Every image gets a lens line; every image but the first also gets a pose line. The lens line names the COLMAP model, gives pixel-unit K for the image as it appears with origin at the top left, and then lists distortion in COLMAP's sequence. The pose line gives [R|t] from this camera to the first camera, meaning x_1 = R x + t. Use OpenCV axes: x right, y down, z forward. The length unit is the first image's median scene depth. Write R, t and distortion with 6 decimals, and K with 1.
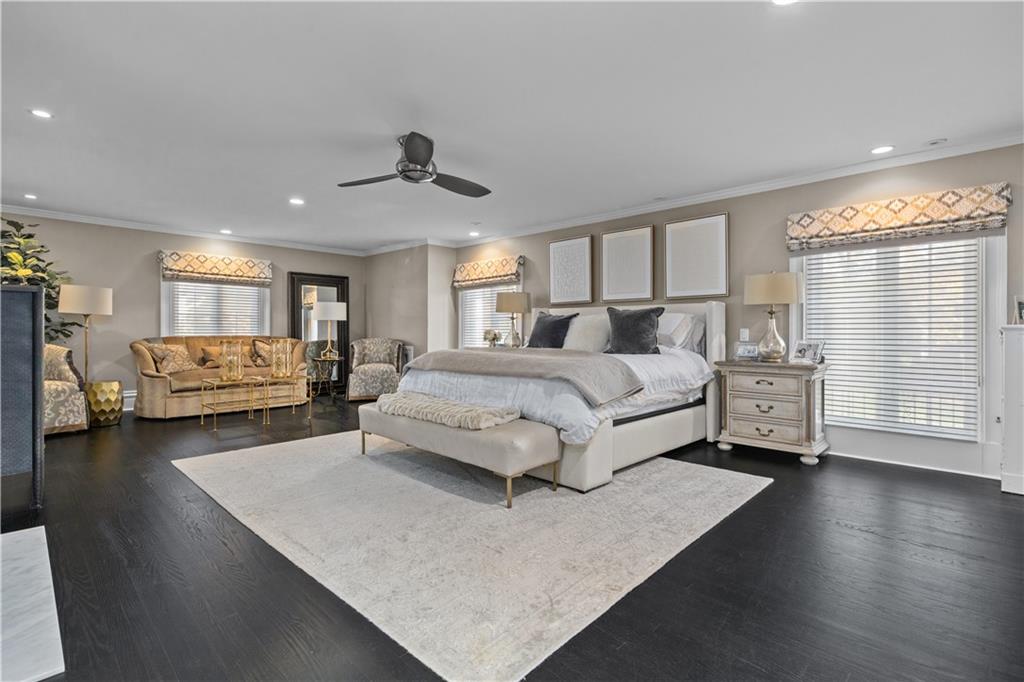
lens RADIAL K [[484.7, 0, 521.4], [0, 484.7, 331.0], [0, 0, 1]] dist [0.003218, -0.000028]
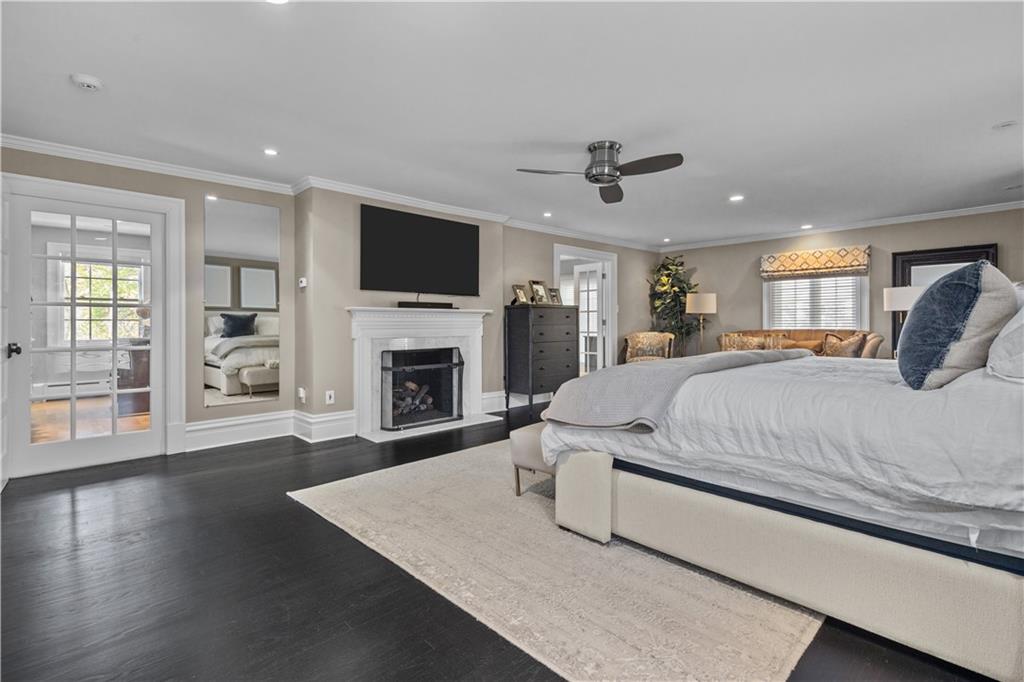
lens RADIAL K [[484.7, 0, 521.4], [0, 484.7, 331.0], [0, 0, 1]] dist [0.003218, -0.000028]
pose [[-0.039997, 0.010116, -0.999149, 0.467946], [0.007078, 0.999927, 0.009841, -0.001148], [0.999175, -0.006679, -0.040066, 0.485085]]
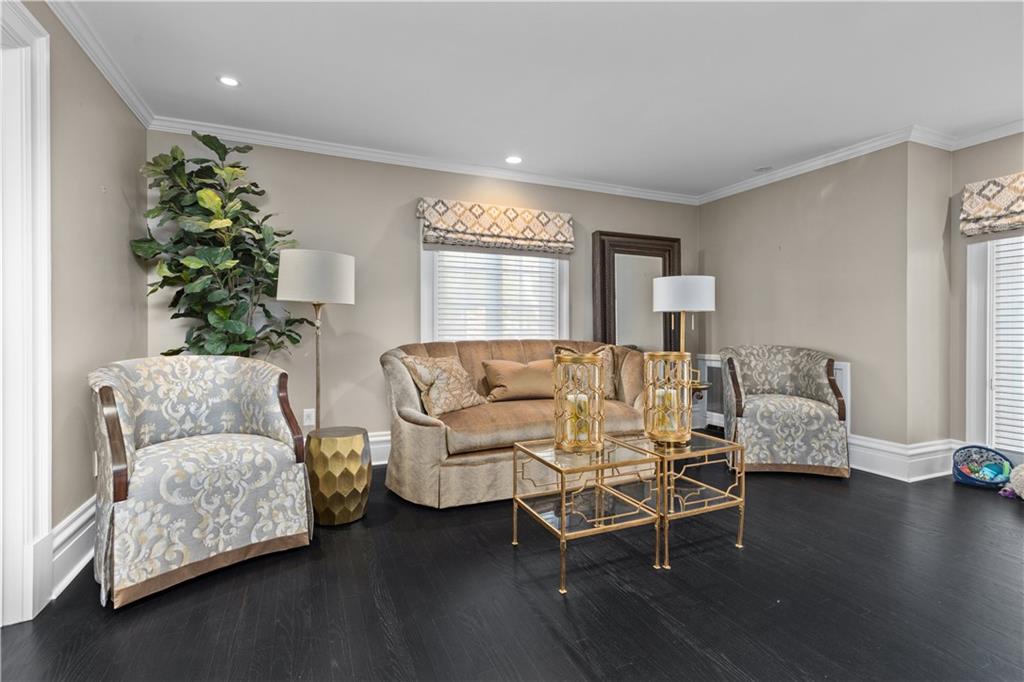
lens RADIAL K [[484.7, 0, 521.4], [0, 484.7, 331.0], [0, 0, 1]] dist [0.003218, -0.000028]
pose [[0.926116, -0.001076, -0.377236, -0.417803], [0.002904, 0.999987, 0.004276, -0.004003], [0.377227, -0.005055, 0.926107, 0.511169]]
